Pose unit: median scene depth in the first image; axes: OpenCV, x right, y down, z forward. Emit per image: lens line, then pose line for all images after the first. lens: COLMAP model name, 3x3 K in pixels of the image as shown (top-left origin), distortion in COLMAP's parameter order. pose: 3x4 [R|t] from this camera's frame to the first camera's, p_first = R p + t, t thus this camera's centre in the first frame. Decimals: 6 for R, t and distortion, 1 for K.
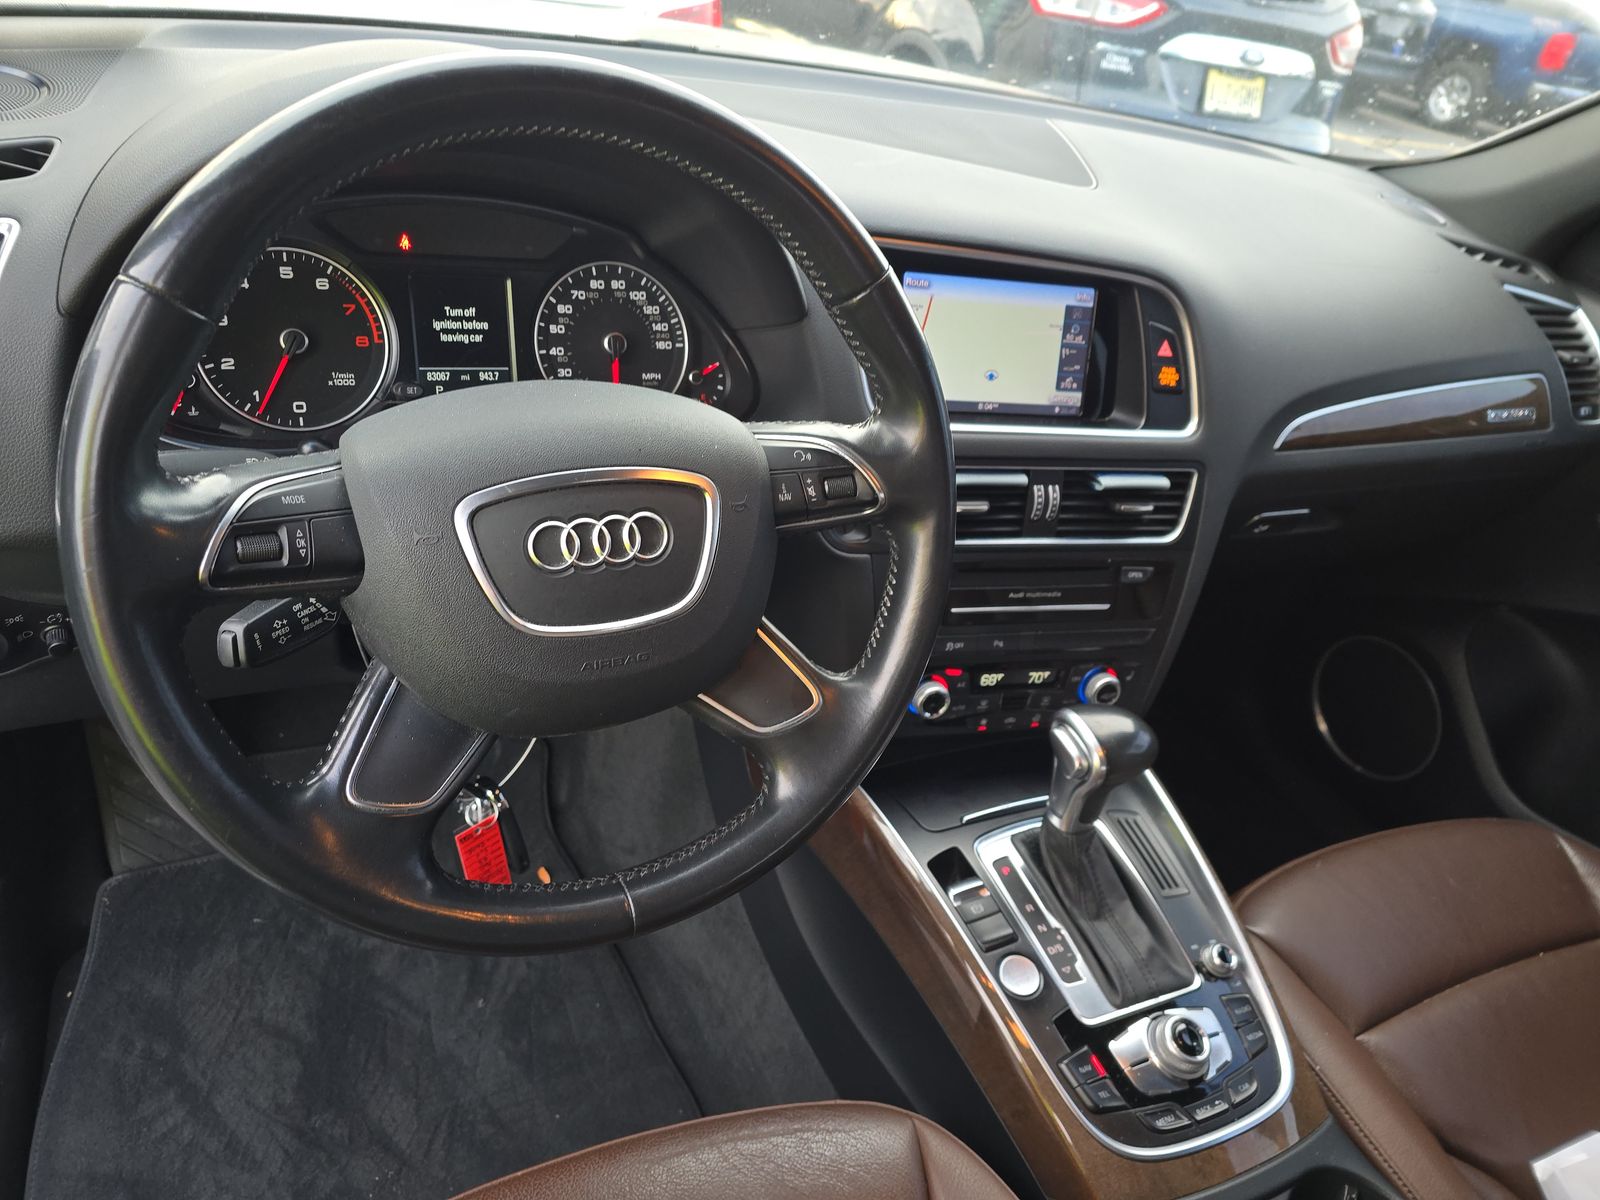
lens RADIAL K [[1071.0, 0, 802.1], [0, 1071.0, 624.8], [0, 0, 1]] dist [0.043394, -0.096985]
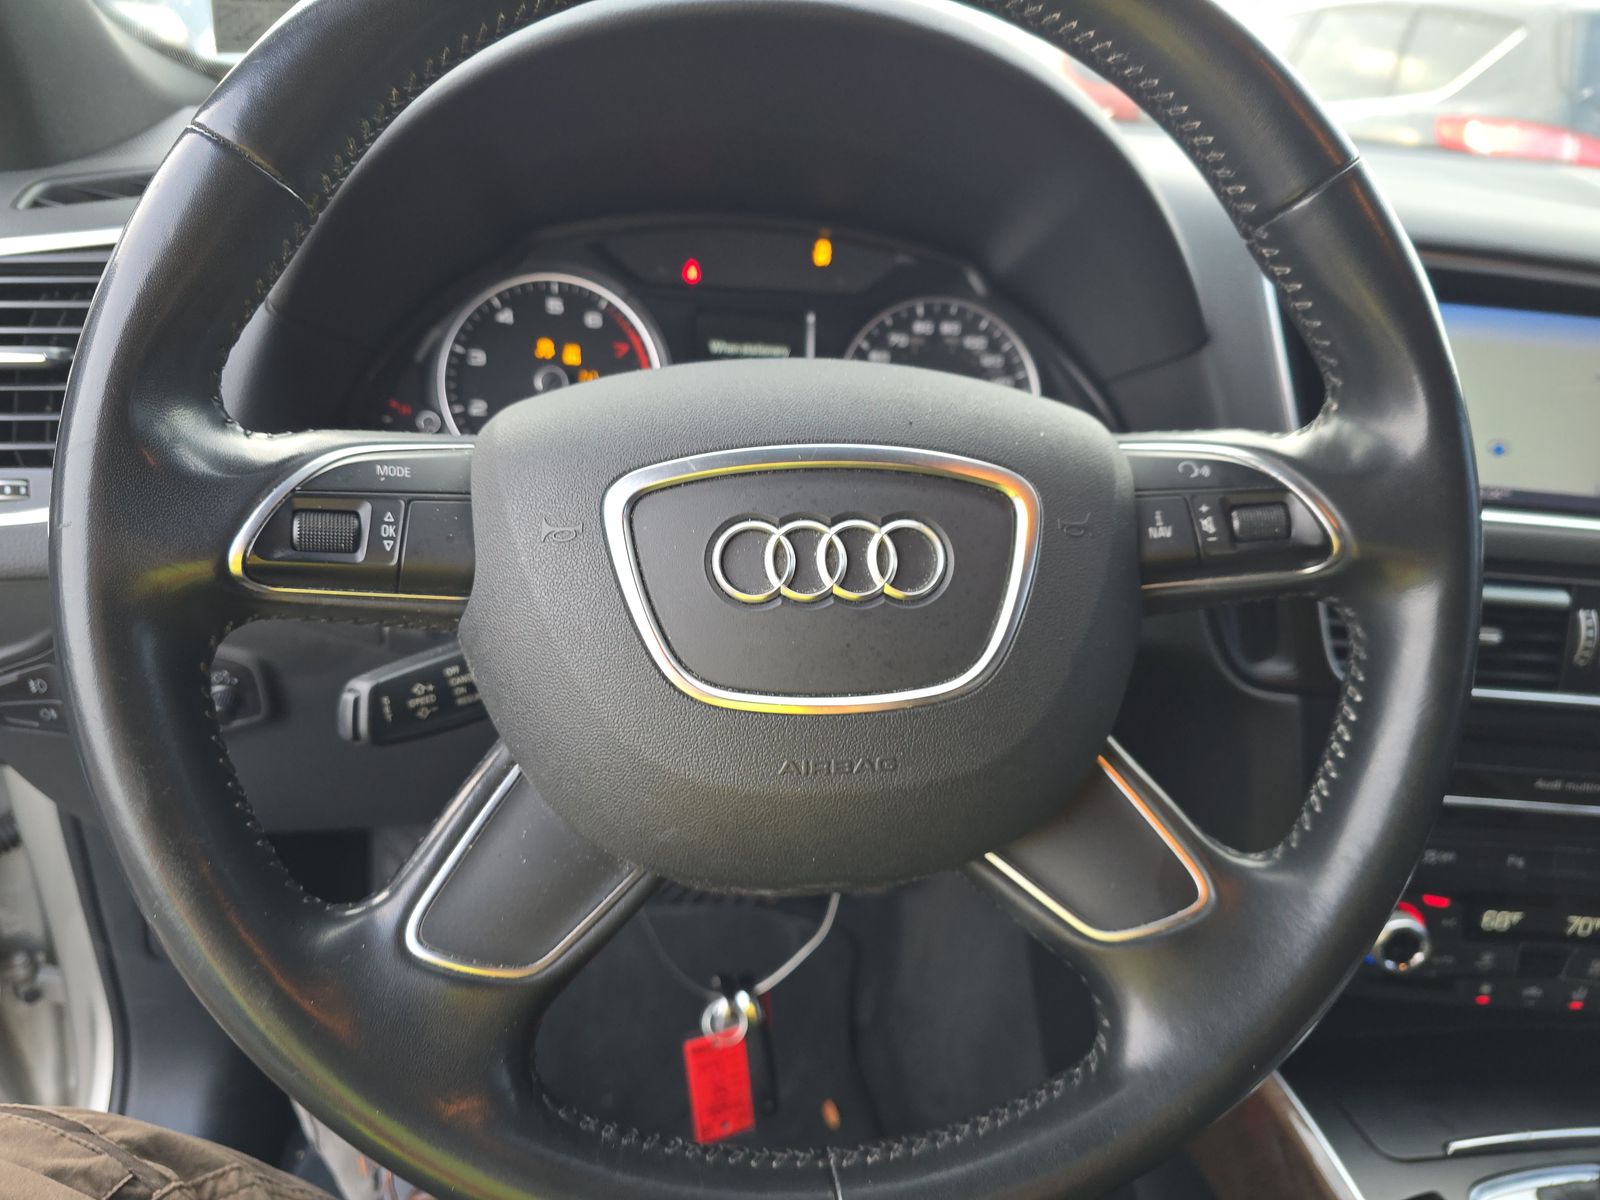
lens RADIAL K [[1071.0, 0, 802.1], [0, 1071.0, 624.8], [0, 0, 1]] dist [0.043394, -0.096985]
pose [[0.937743, 0.037483, -0.345301, 0.004683], [-0.106156, 0.977518, -0.182179, 0.049631], [0.330709, 0.207493, 0.920640, 0.326251]]
